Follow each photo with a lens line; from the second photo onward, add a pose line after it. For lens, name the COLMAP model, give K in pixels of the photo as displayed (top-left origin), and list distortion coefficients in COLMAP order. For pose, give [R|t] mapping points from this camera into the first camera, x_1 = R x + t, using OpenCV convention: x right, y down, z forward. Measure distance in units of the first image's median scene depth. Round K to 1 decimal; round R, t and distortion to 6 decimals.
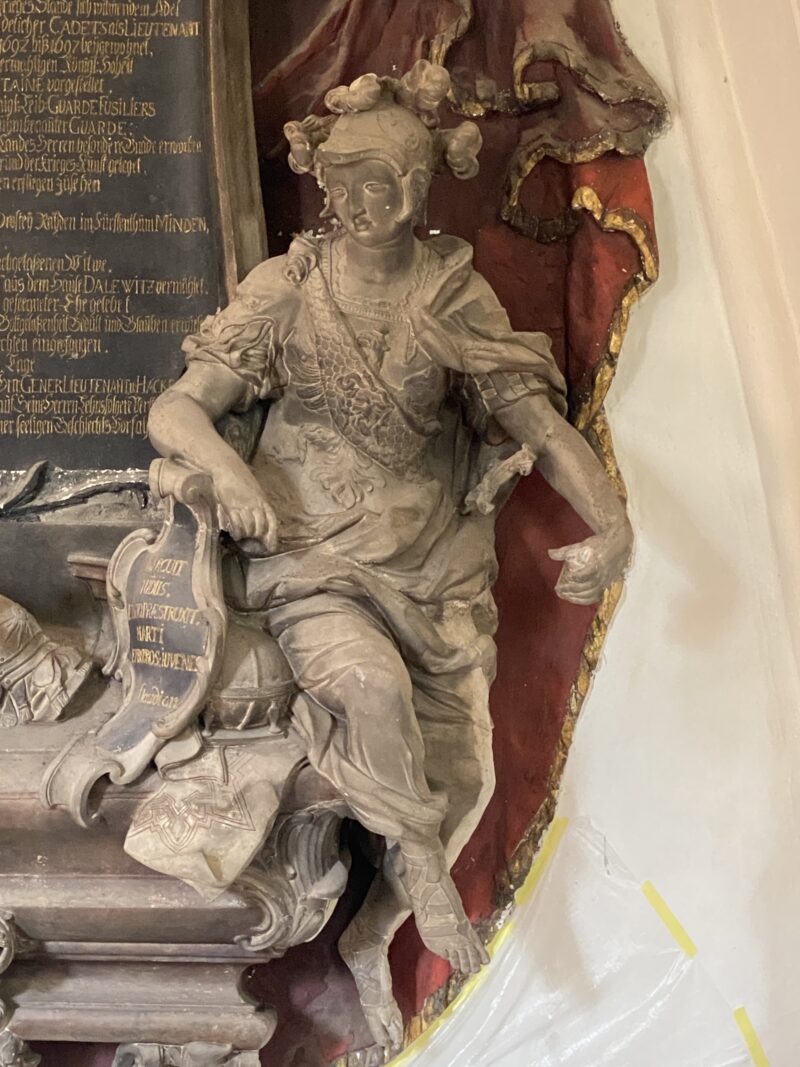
lens RADIAL K [[2952.1, 0, 392.6], [0, 2952.1, 525.2], [0, 0, 1]] dist [0.123889, 0.000000]
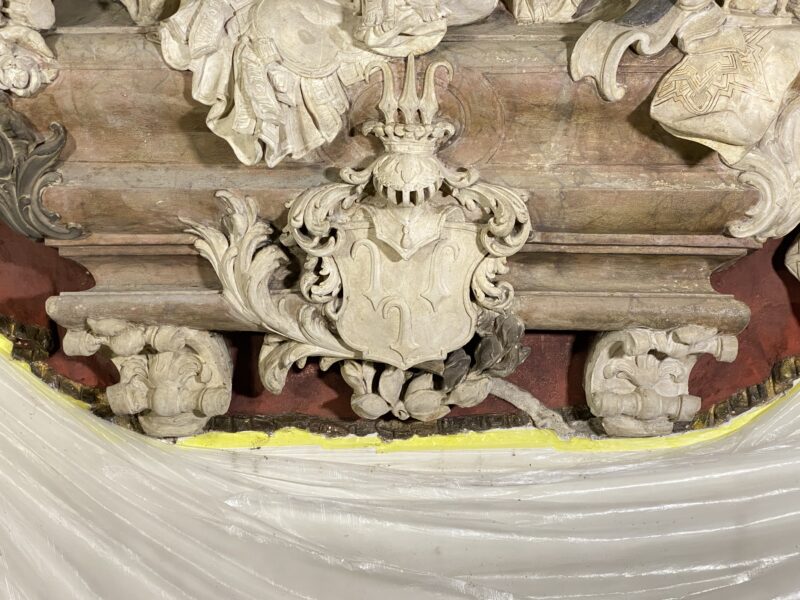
lens RADIAL K [[1278.4, 0, 408.2], [0, 1278.4, 298.9], [0, 0, 1]] dist [0.147970, 0.000000]
pose [[0.999617, 0.001898, 0.027603, -0.181968], [0.000363, 0.996660, -0.081667, 0.203122], [-0.027666, 0.081646, 0.996277, 0.520489]]
